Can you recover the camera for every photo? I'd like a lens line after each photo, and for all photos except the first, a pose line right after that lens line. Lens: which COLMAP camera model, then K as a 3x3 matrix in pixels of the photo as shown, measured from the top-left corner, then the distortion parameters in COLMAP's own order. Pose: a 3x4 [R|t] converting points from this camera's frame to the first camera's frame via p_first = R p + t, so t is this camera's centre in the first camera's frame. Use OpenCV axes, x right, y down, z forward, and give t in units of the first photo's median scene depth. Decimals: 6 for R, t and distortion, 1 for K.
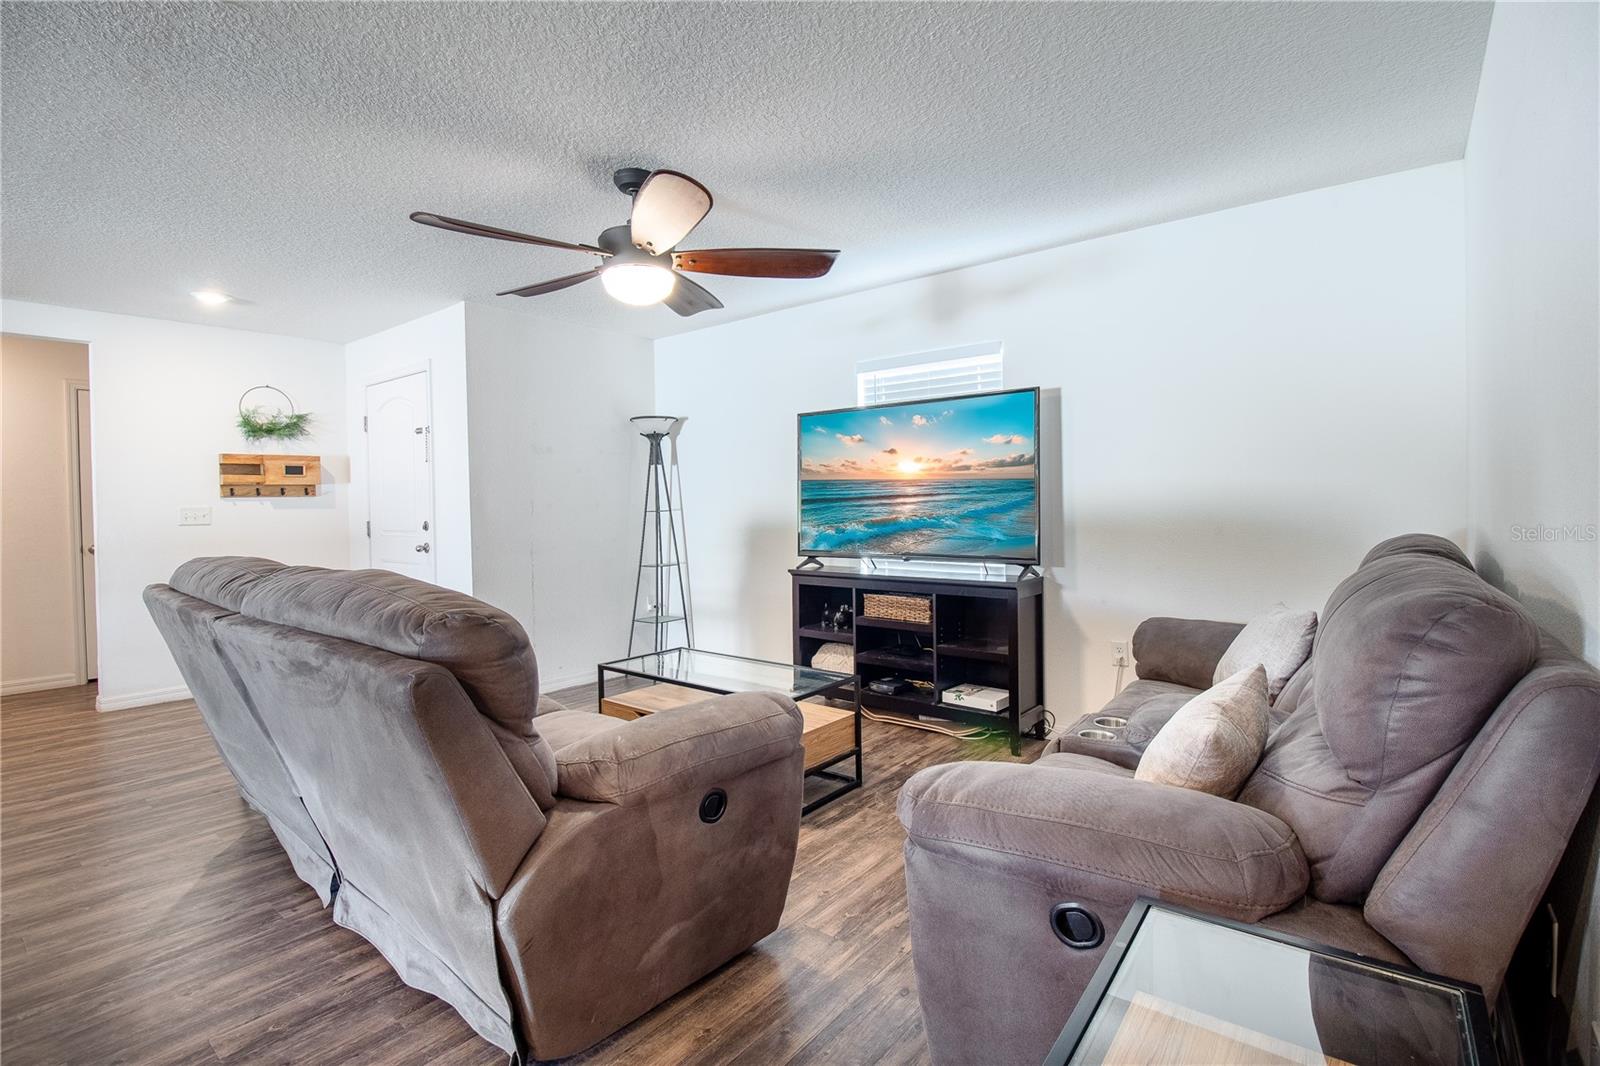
lens RADIAL K [[753.8, 0, 798.9], [0, 753.8, 514.7], [0, 0, 1]] dist [0.001437, 0.000134]
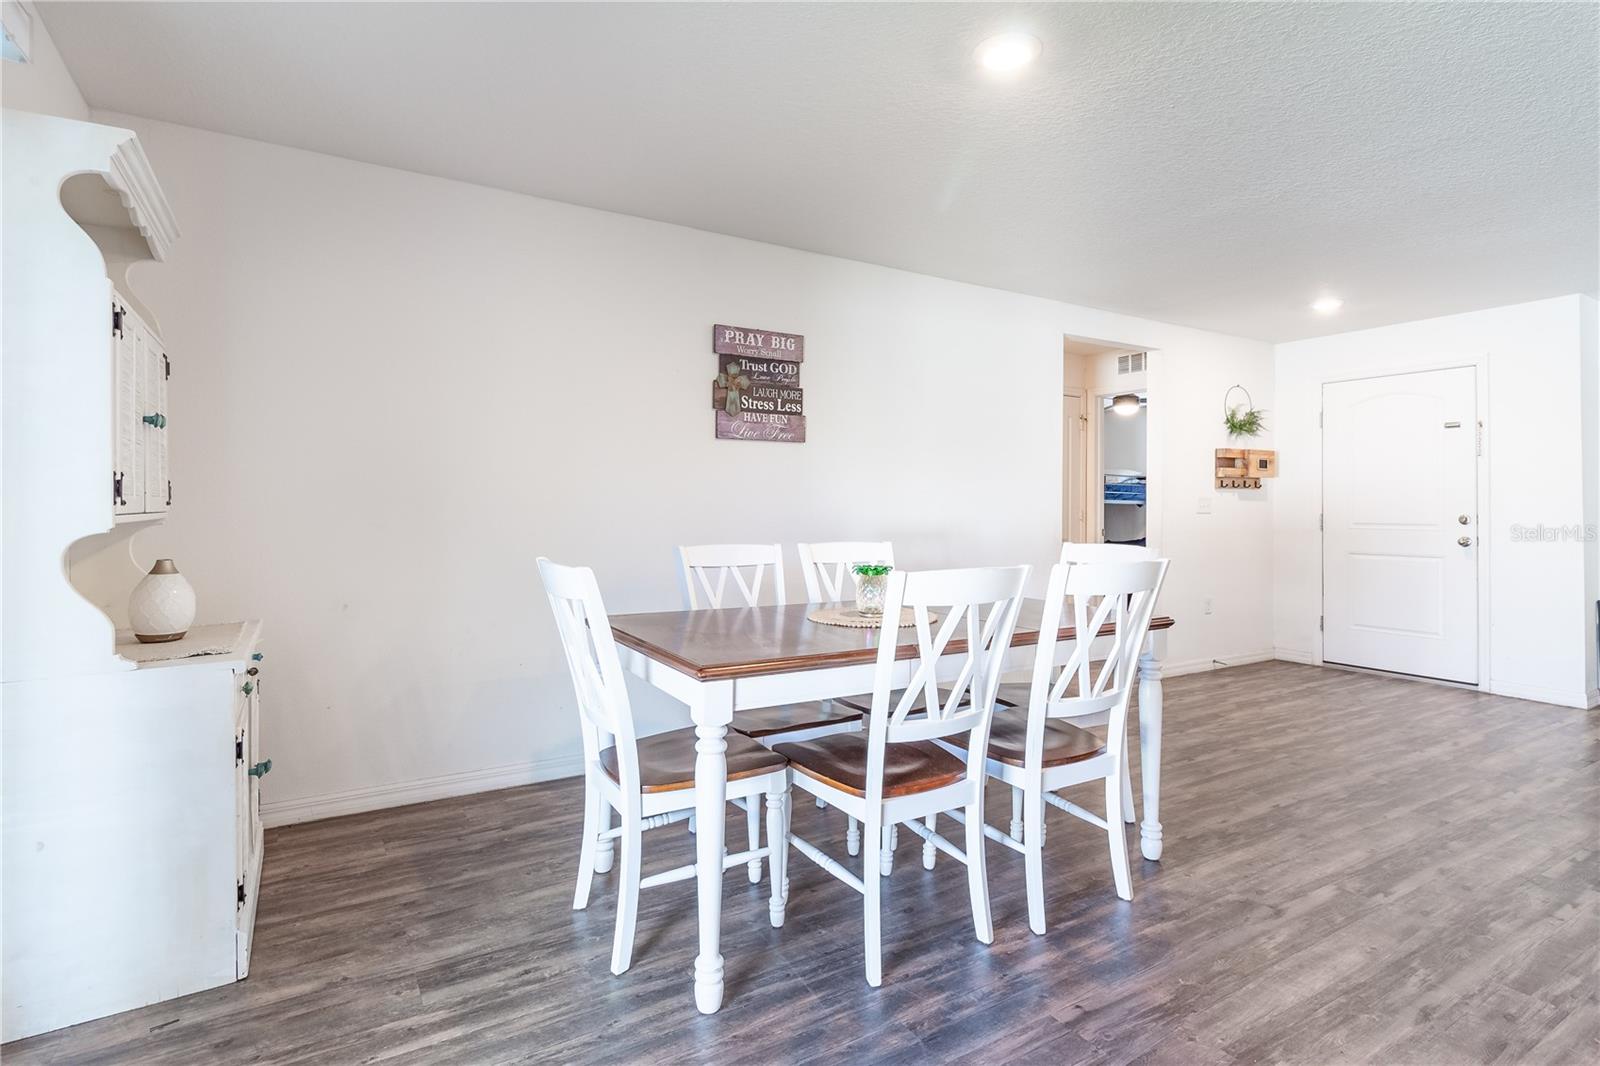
lens RADIAL K [[800.7, 0, 799.6], [0, 800.7, 498.2], [0, 0, 1]] dist [-0.000267, -0.000080]
pose [[0.942466, 0.017032, -0.333868, -0.919768], [-0.022370, 0.999676, -0.012153, 0.017068], [0.333553, 0.018922, 0.942541, -0.274438]]
